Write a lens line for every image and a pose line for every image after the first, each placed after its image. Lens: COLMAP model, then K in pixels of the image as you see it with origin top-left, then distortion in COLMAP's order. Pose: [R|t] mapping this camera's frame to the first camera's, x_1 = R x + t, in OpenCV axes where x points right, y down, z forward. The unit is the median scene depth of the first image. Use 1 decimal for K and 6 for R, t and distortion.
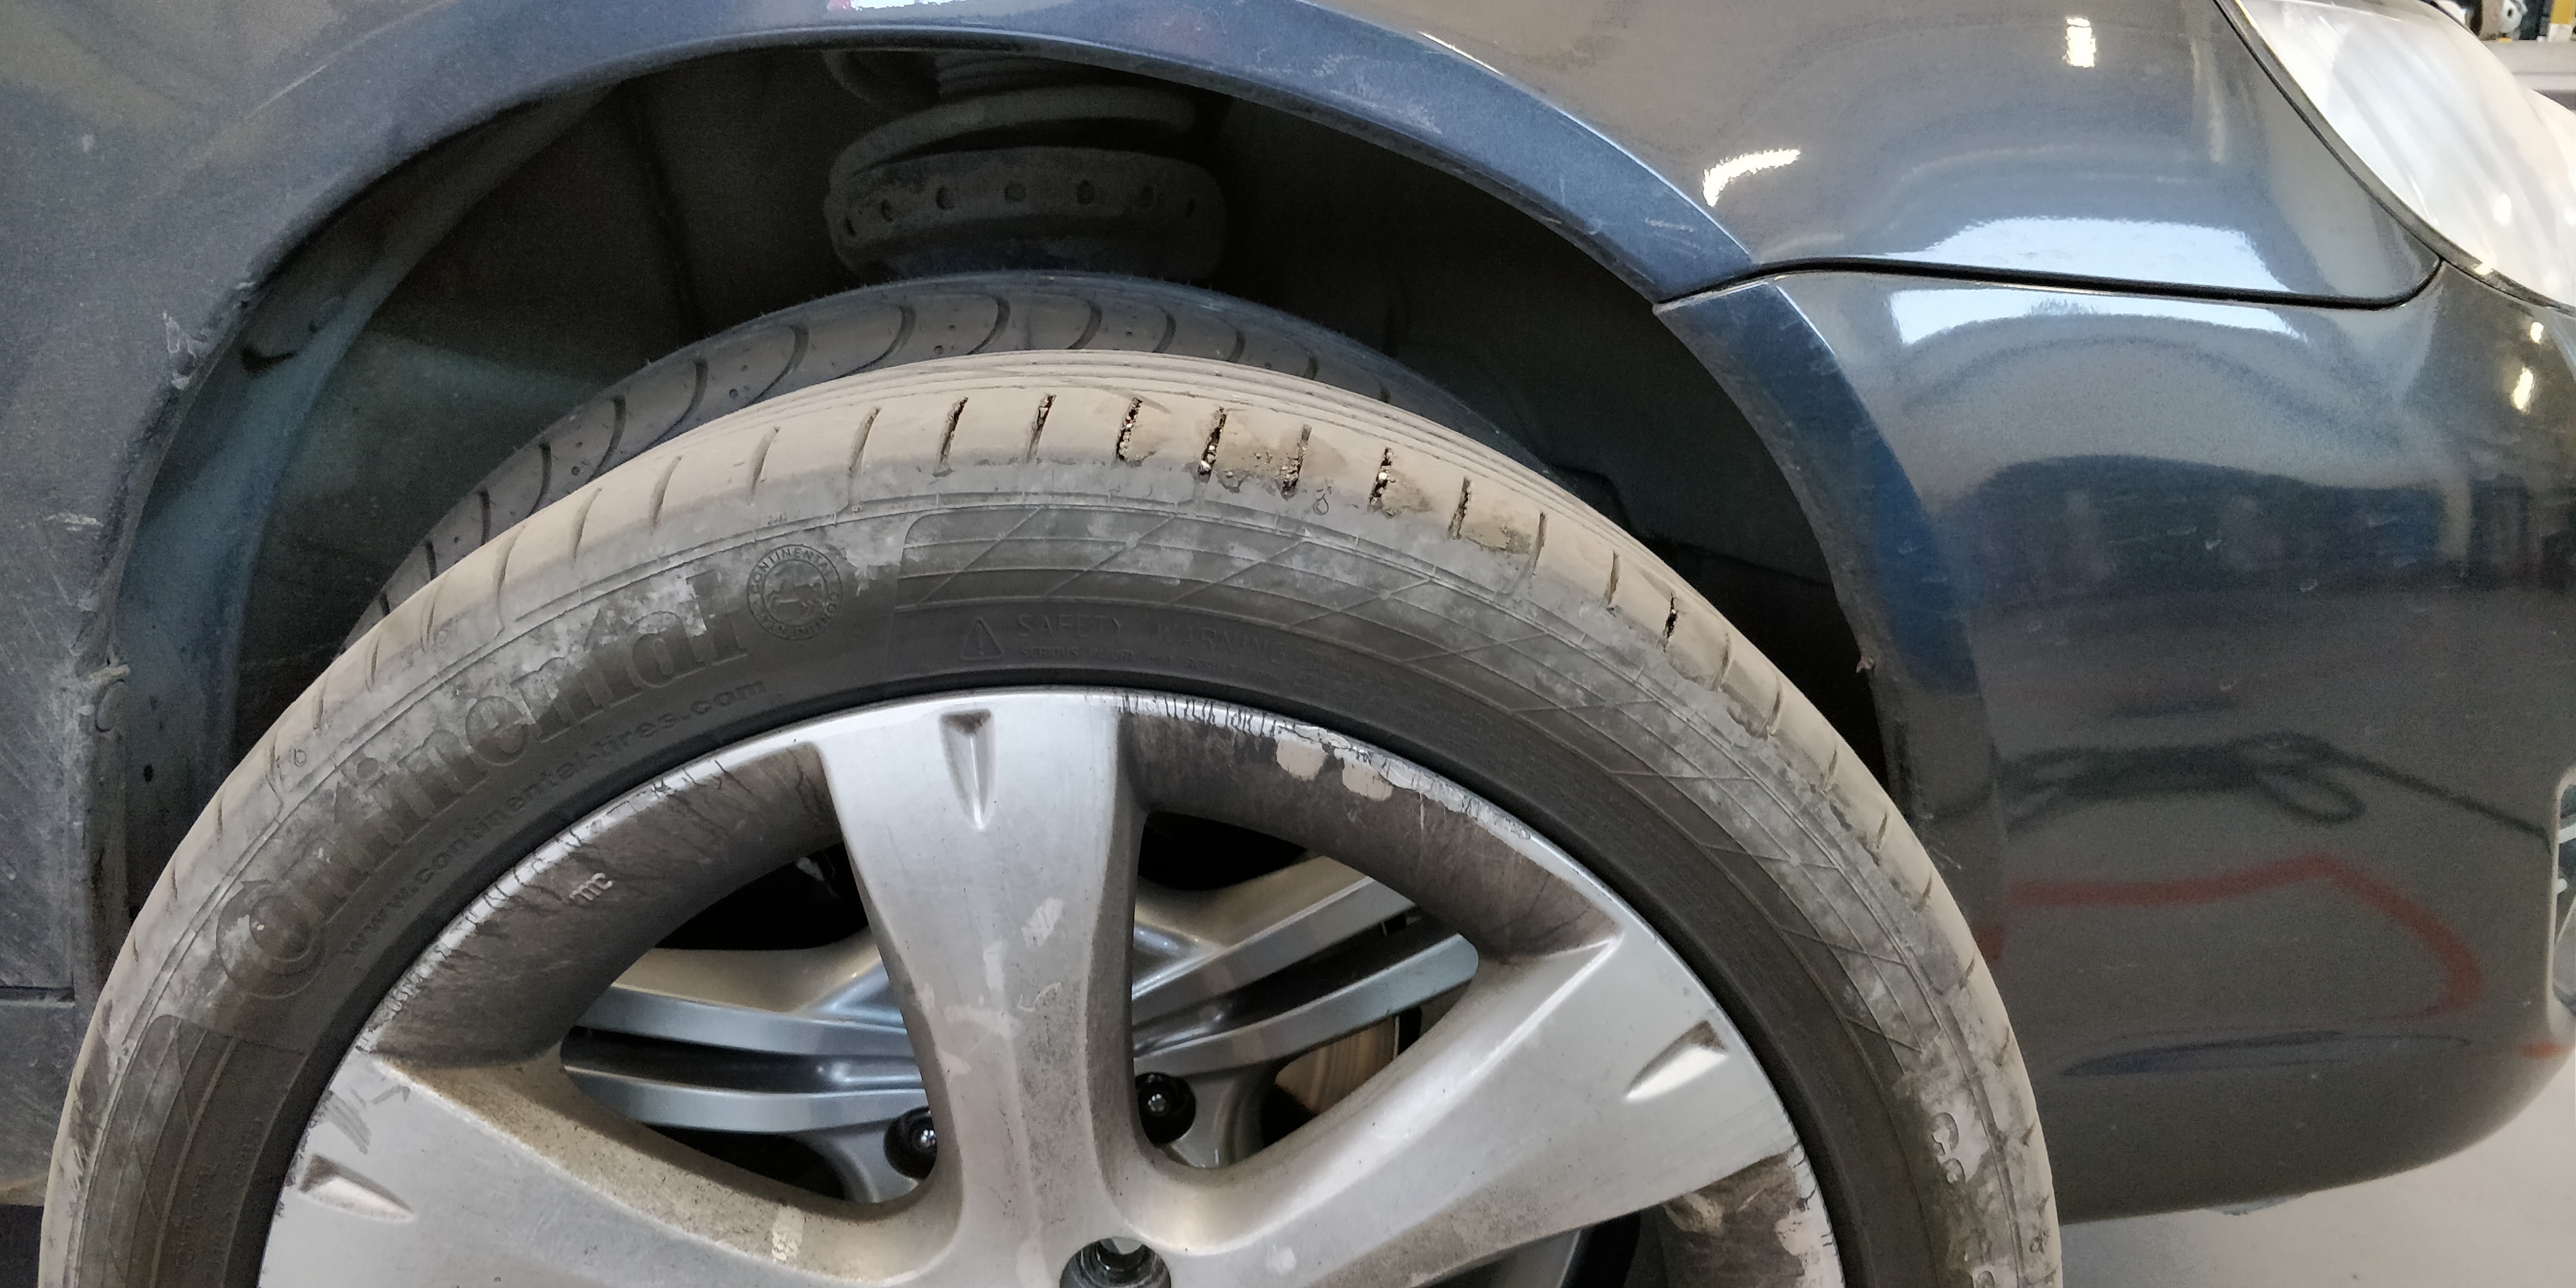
lens RADIAL K [[1938.1, 0, 1288.0], [0, 1938.1, 644.0], [0, 0, 1]] dist [0.001104, 0.004864]
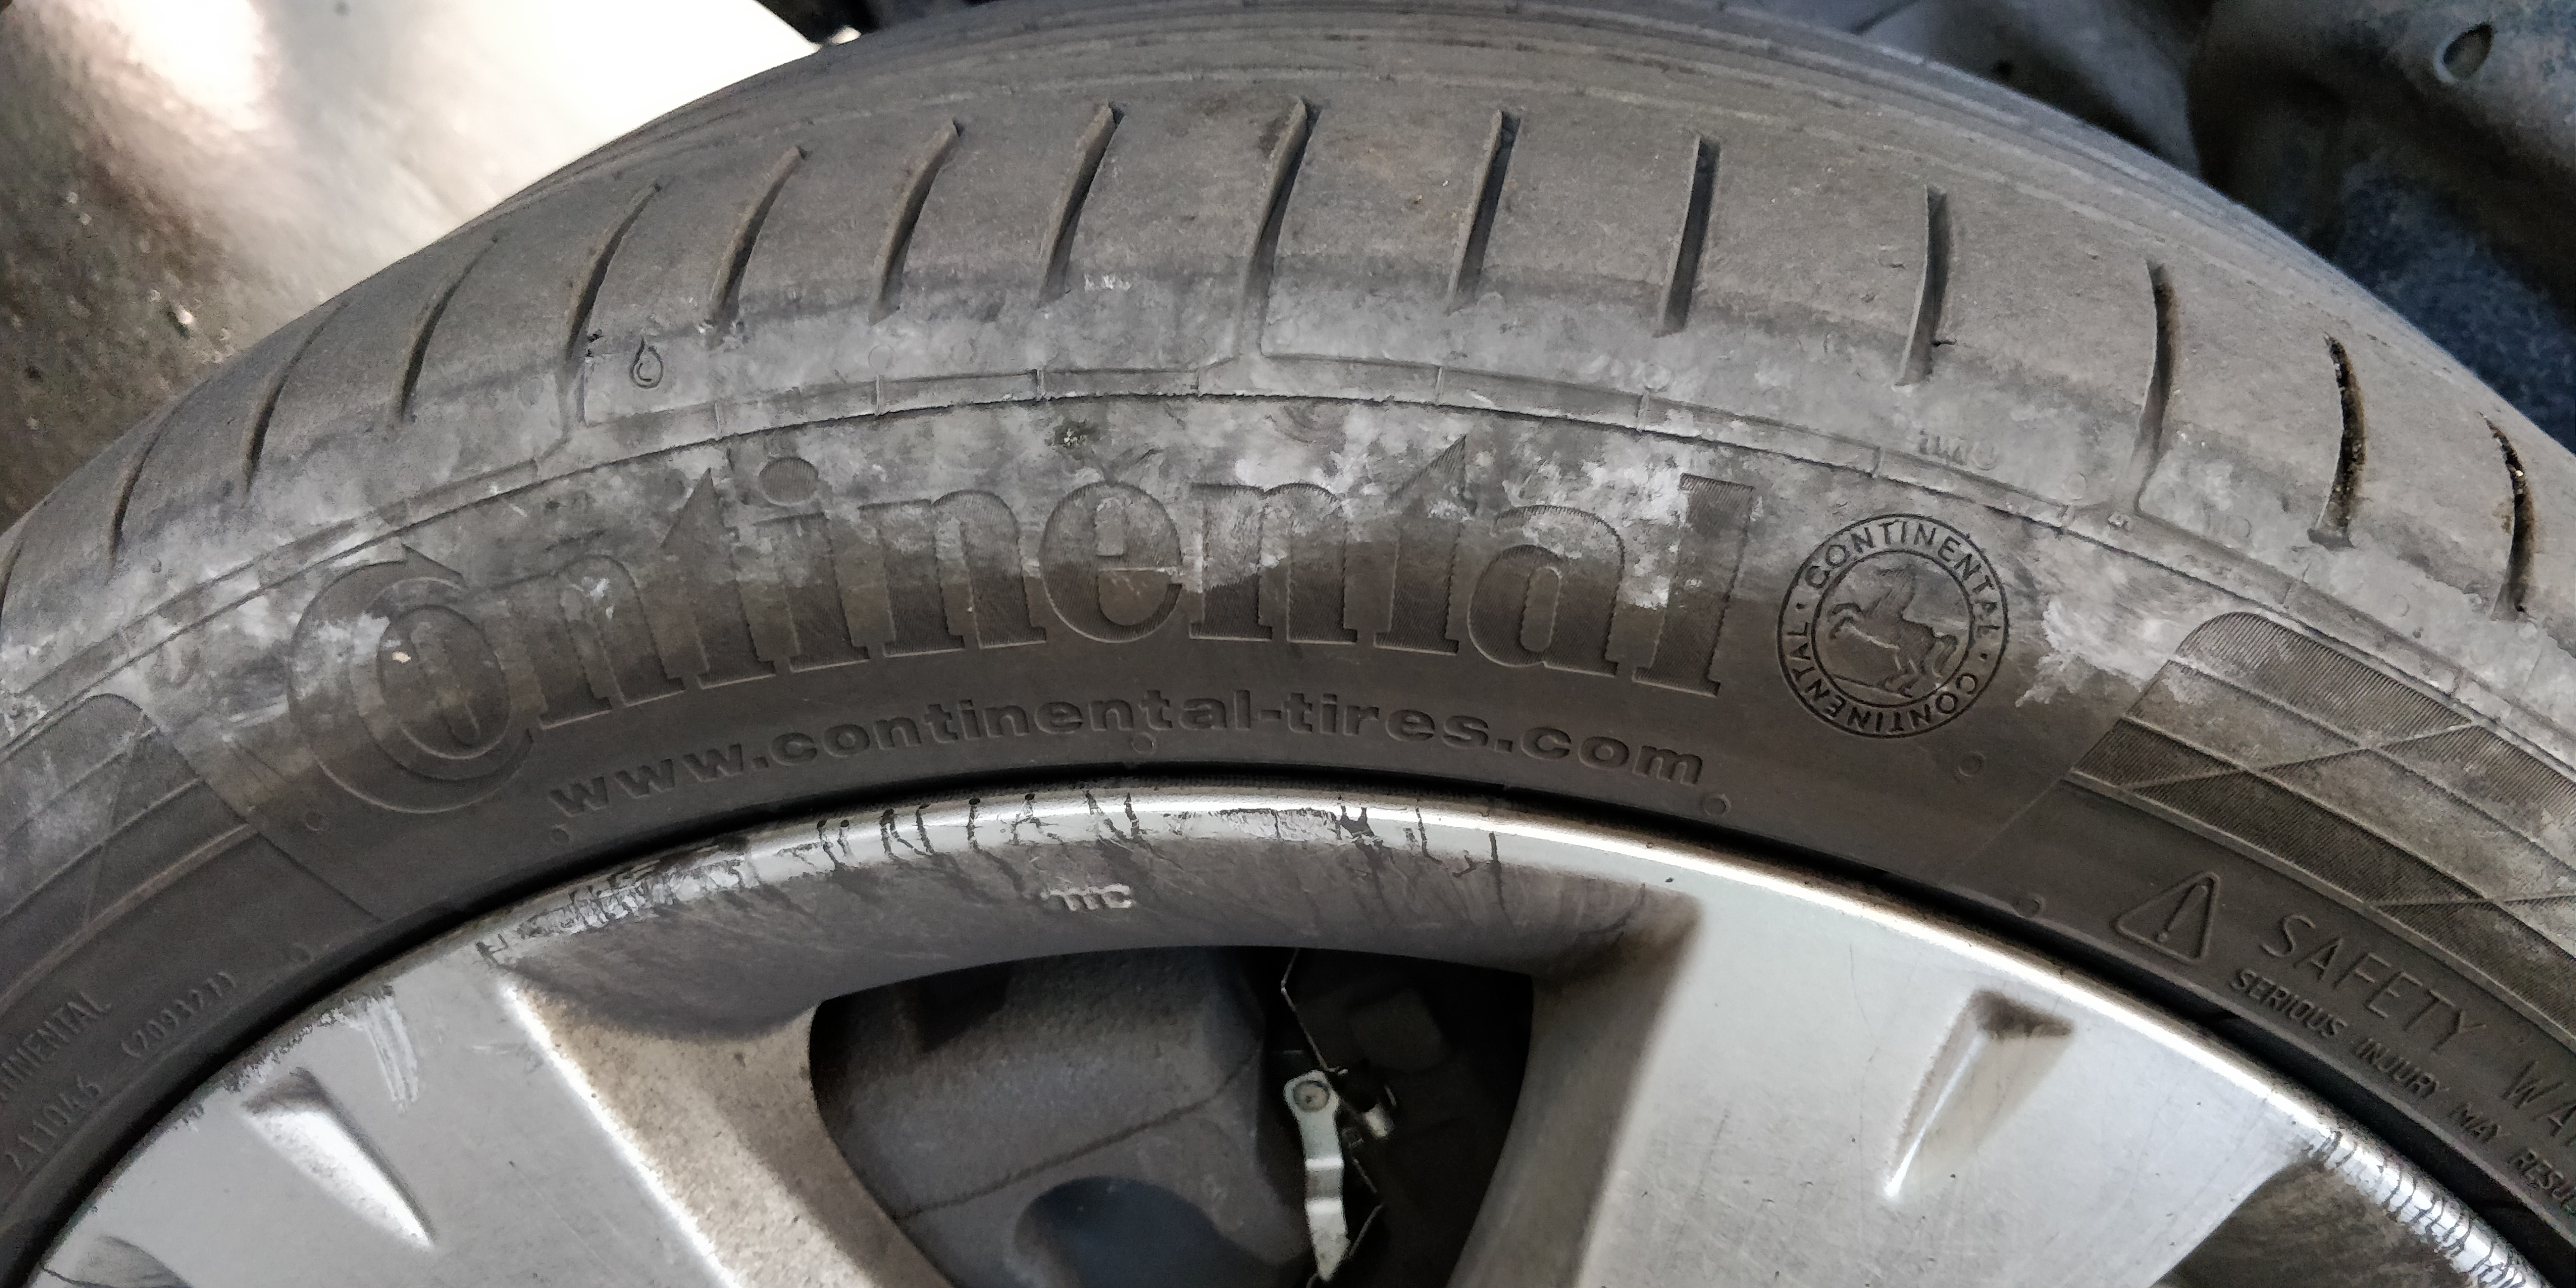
lens RADIAL K [[1958.1, 0, 1288.0], [0, 1958.1, 644.0], [0, 0, 1]] dist [0.122478, -0.218037]
pose [[0.876123, 0.473157, 0.092360, -0.406210], [-0.482037, 0.857061, 0.181897, -0.038264], [0.006908, -0.203885, 0.978970, 0.570631]]
